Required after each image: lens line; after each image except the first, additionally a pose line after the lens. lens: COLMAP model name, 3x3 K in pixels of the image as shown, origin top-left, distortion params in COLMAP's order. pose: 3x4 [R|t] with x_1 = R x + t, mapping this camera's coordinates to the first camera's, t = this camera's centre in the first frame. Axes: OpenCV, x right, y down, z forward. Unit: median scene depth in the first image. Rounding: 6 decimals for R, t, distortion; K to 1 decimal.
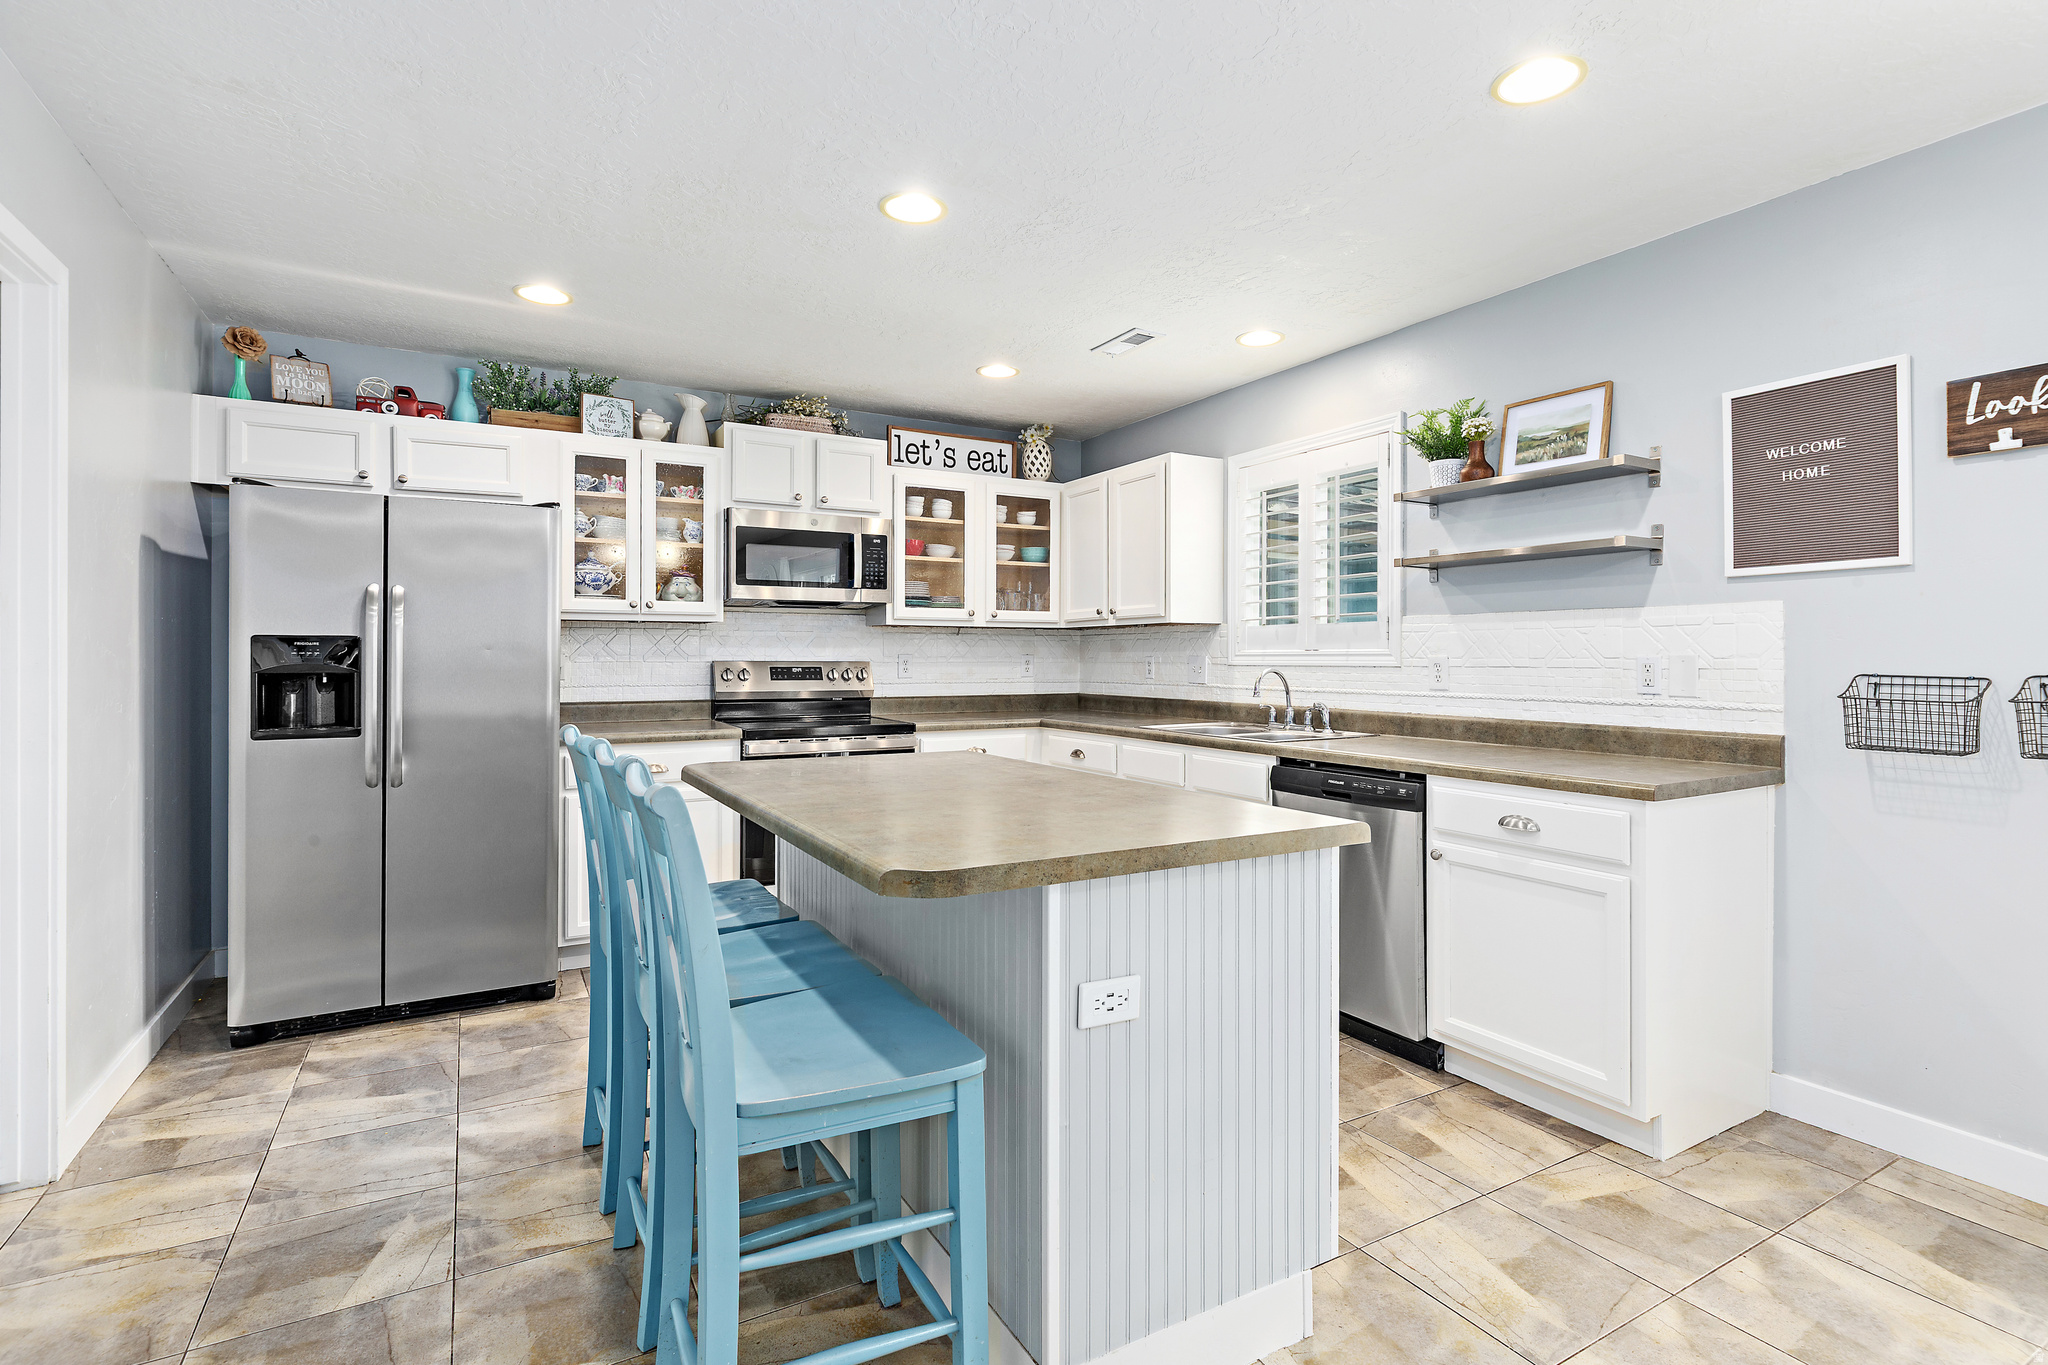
lens RADIAL K [[977.4, 0, 1046.9], [0, 977.4, 651.7], [0, 0, 1]] dist [-0.000173, -0.000092]
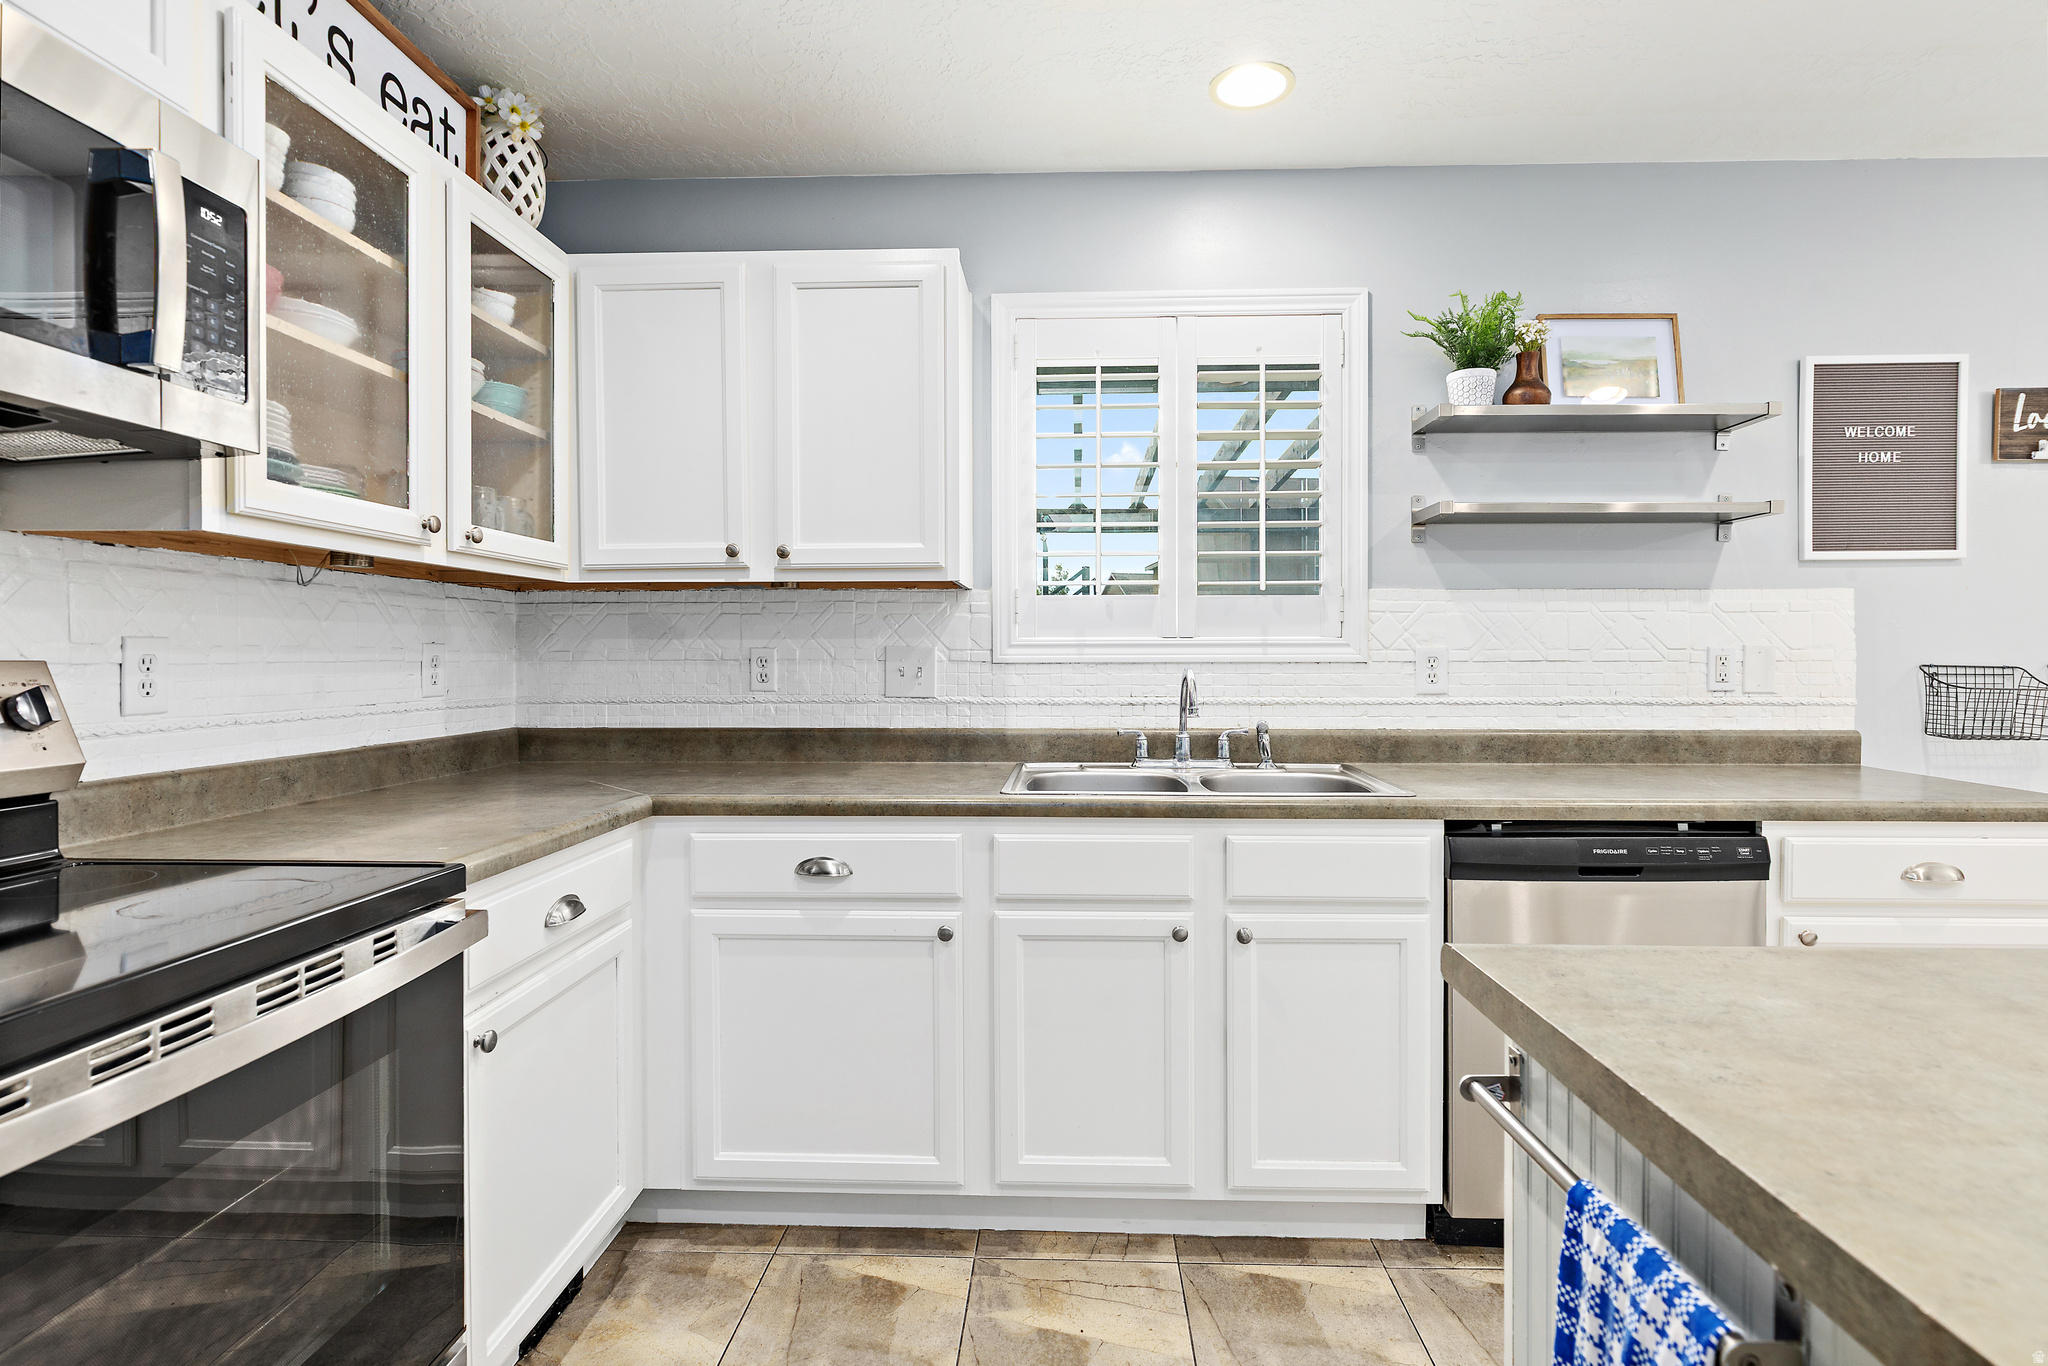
lens RADIAL K [[1005.2, 0, 1027.3], [0, 1005.2, 664.3], [0, 0, 1]] dist [-0.003224, -0.000283]
pose [[0.539191, -0.010158, 0.842122, -0.312464], [-0.003463, 0.999892, 0.014279, 0.006487], [-0.842176, -0.010615, 0.539098, 0.715409]]
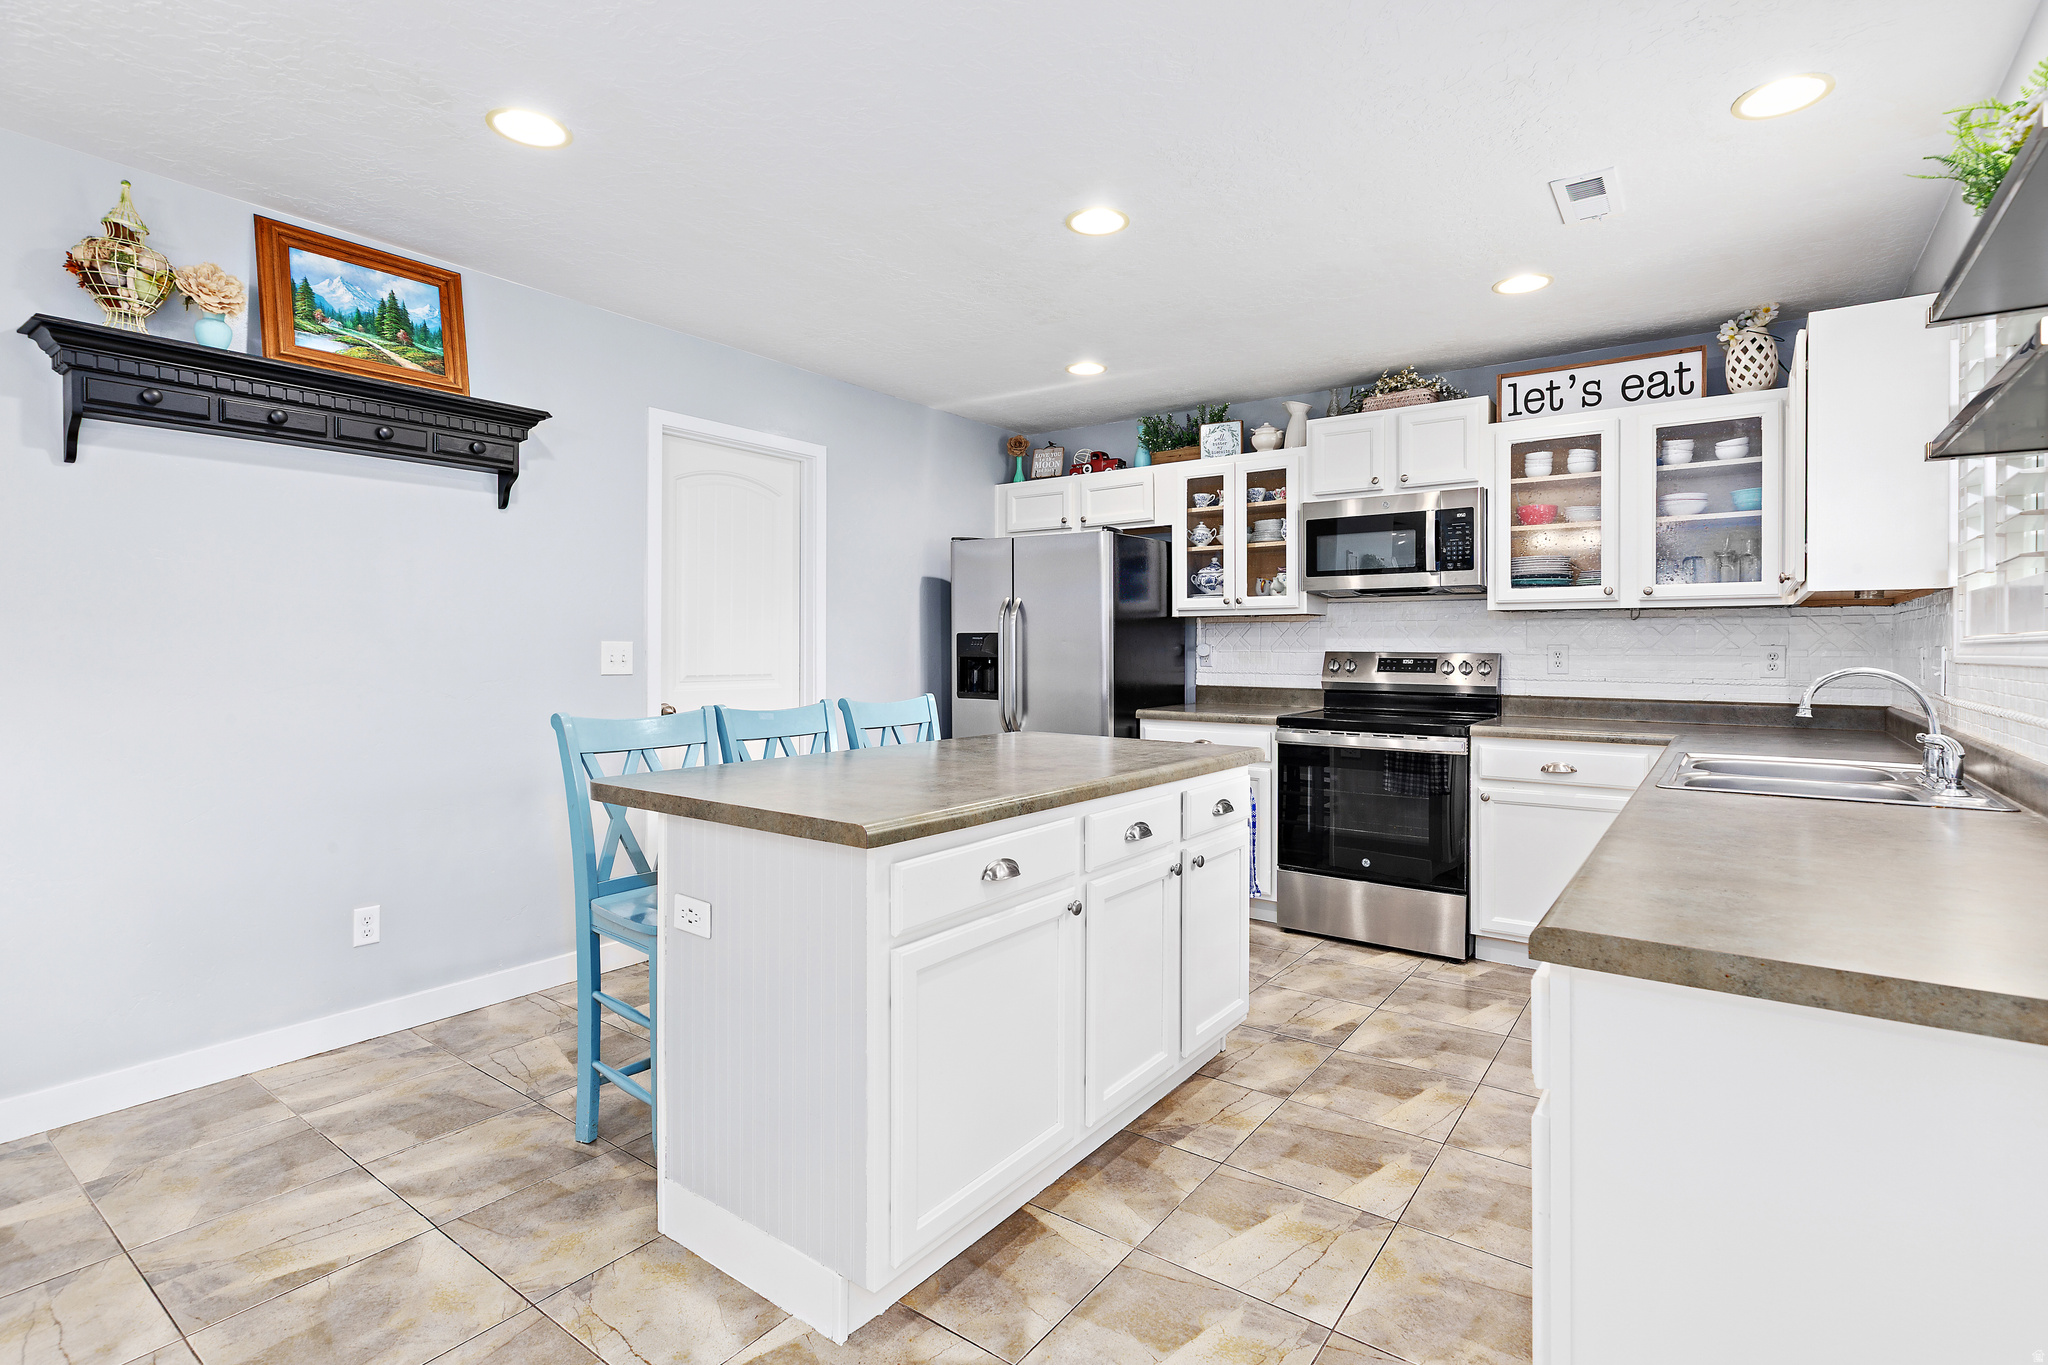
lens RADIAL K [[977.4, 0, 1046.9], [0, 977.4, 651.7], [0, 0, 1]] dist [-0.000173, -0.000092]
pose [[0.408662, 0.004660, -0.912674, 0.512808], [0.001953, 0.999980, 0.005980, 0.003234], [0.912684, -0.004226, 0.408645, 0.329230]]
